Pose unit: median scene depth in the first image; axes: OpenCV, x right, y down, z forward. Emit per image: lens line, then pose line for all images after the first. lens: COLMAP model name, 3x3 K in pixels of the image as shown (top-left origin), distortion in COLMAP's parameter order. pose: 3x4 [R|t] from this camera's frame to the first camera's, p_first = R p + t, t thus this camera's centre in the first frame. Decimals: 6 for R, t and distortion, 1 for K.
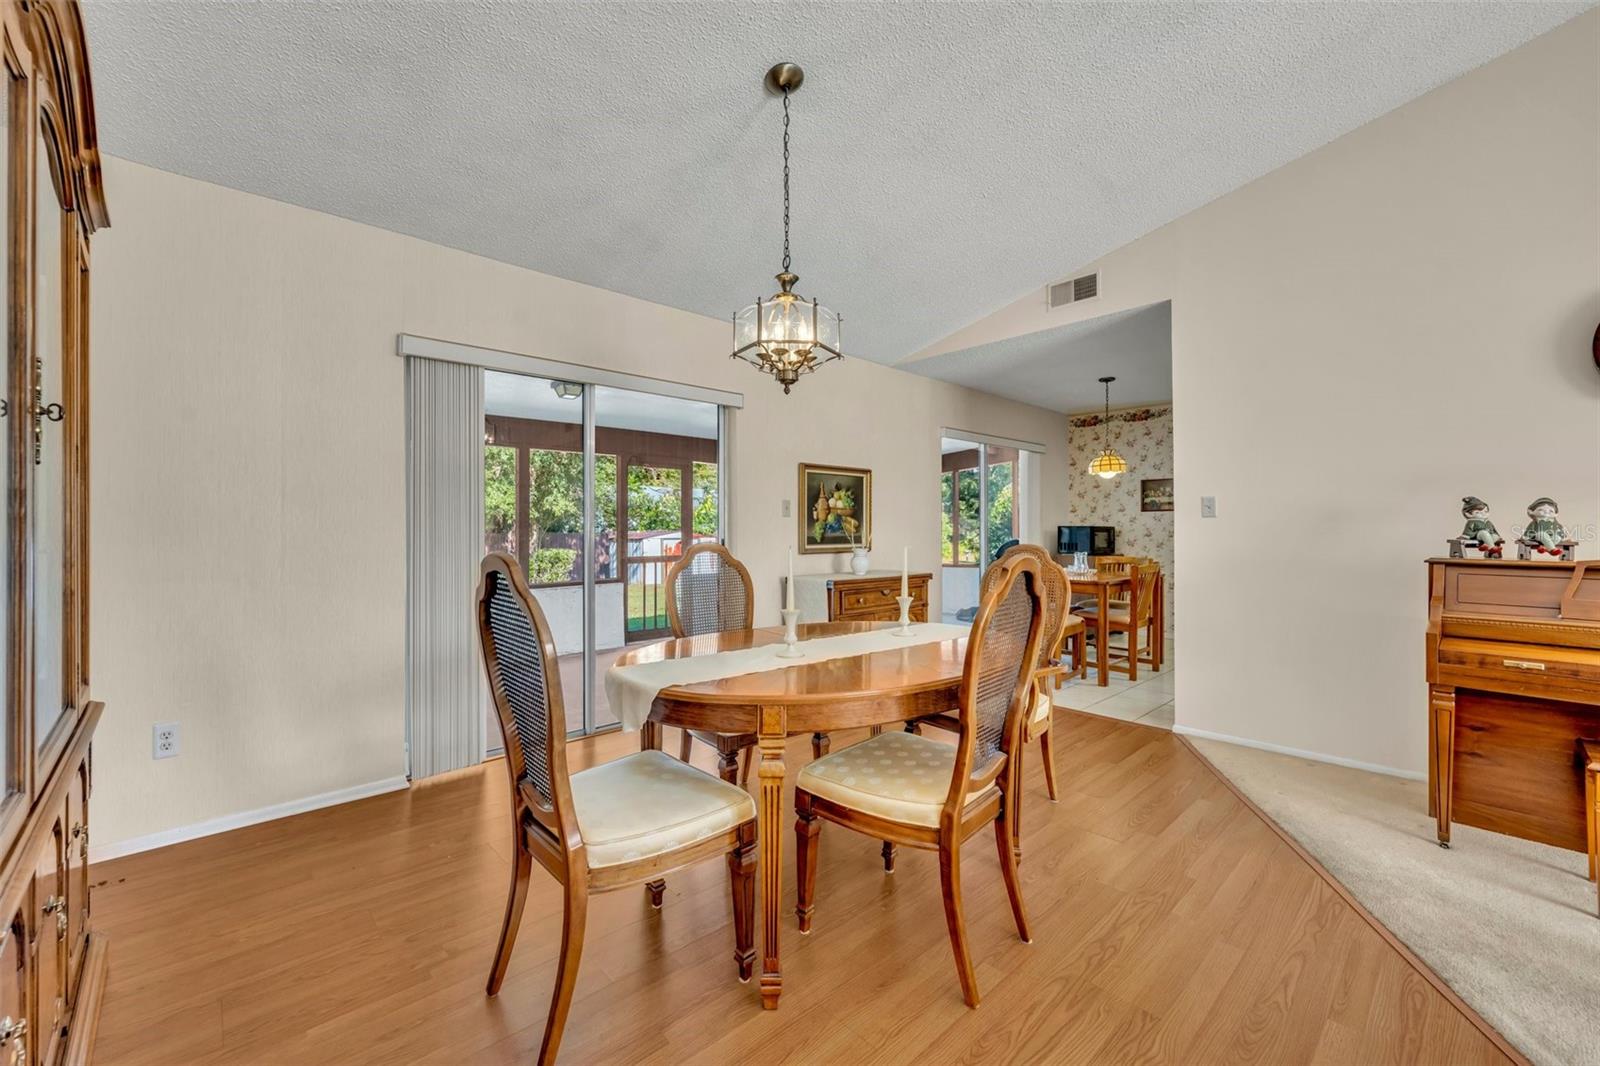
lens RADIAL K [[651.7, 0, 802.7], [0, 651.7, 526.3], [0, 0, 1]] dist [-0.002574, -0.000024]
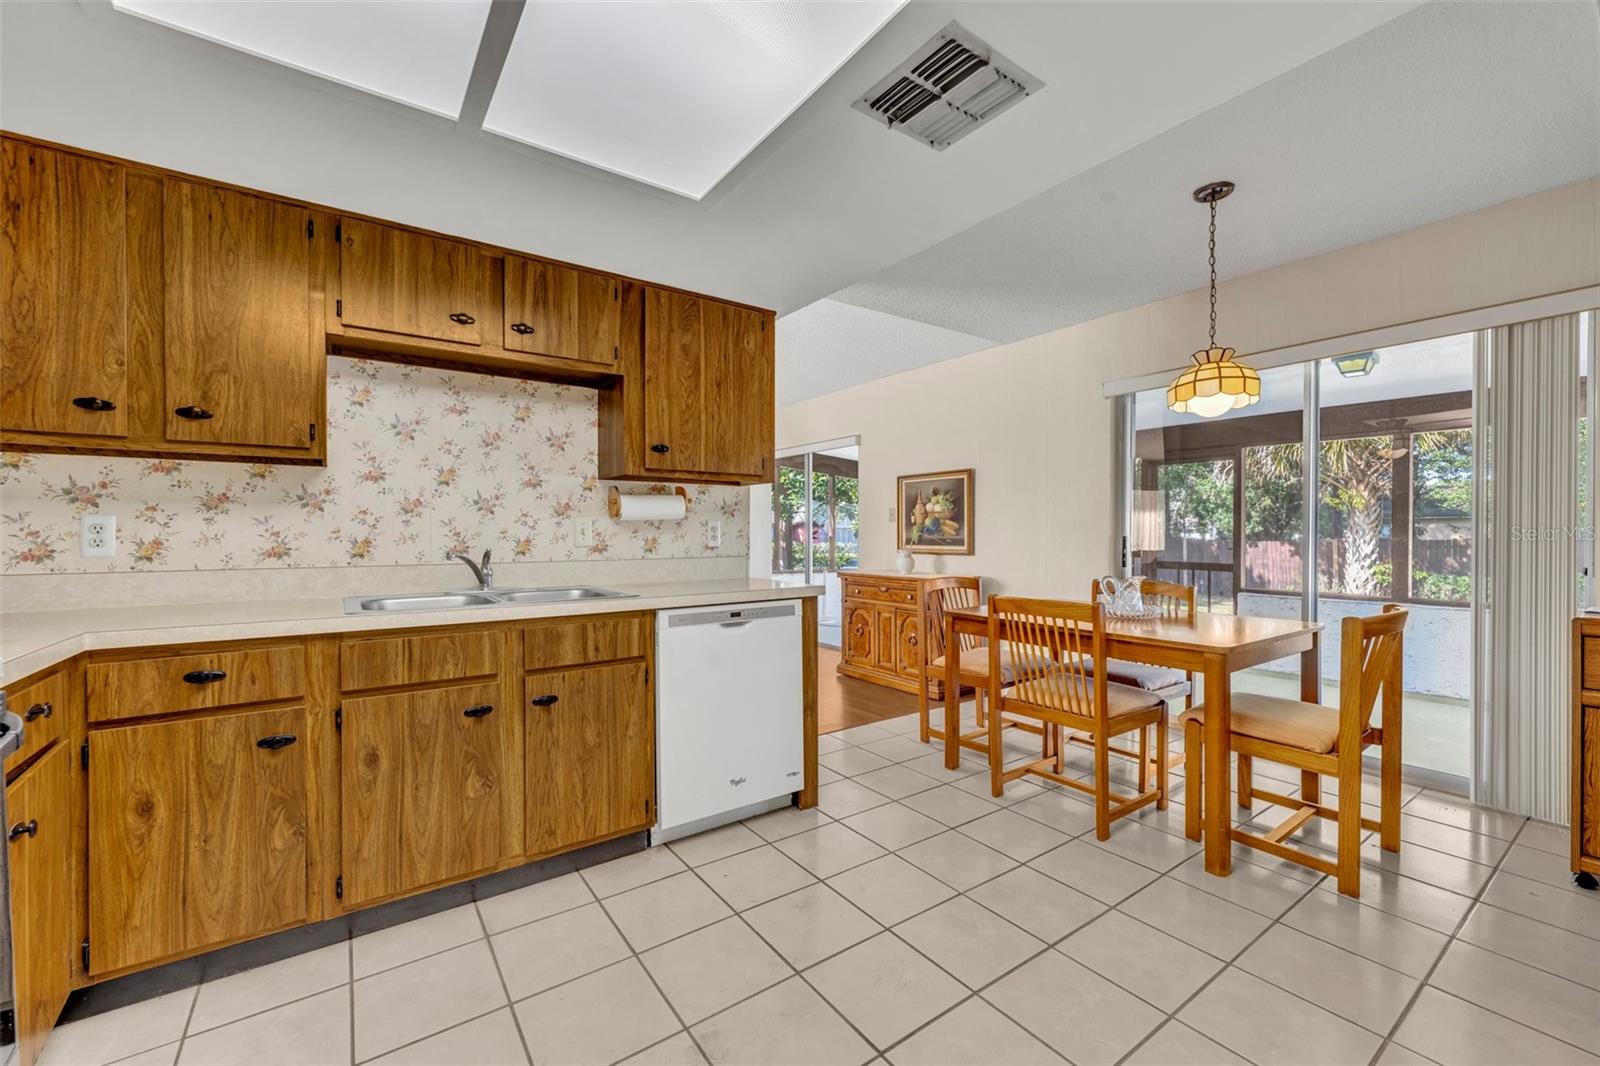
lens RADIAL K [[647.8, 0, 800.0], [0, 647.8, 533.0], [0, 0, 1]] dist [-0.000273, 0.000676]
pose [[-0.144434, 0.003160, -0.989509, 1.058407], [0.000809, 0.999995, 0.003076, 0.002785], [0.989514, -0.000357, -0.144436, 0.878452]]
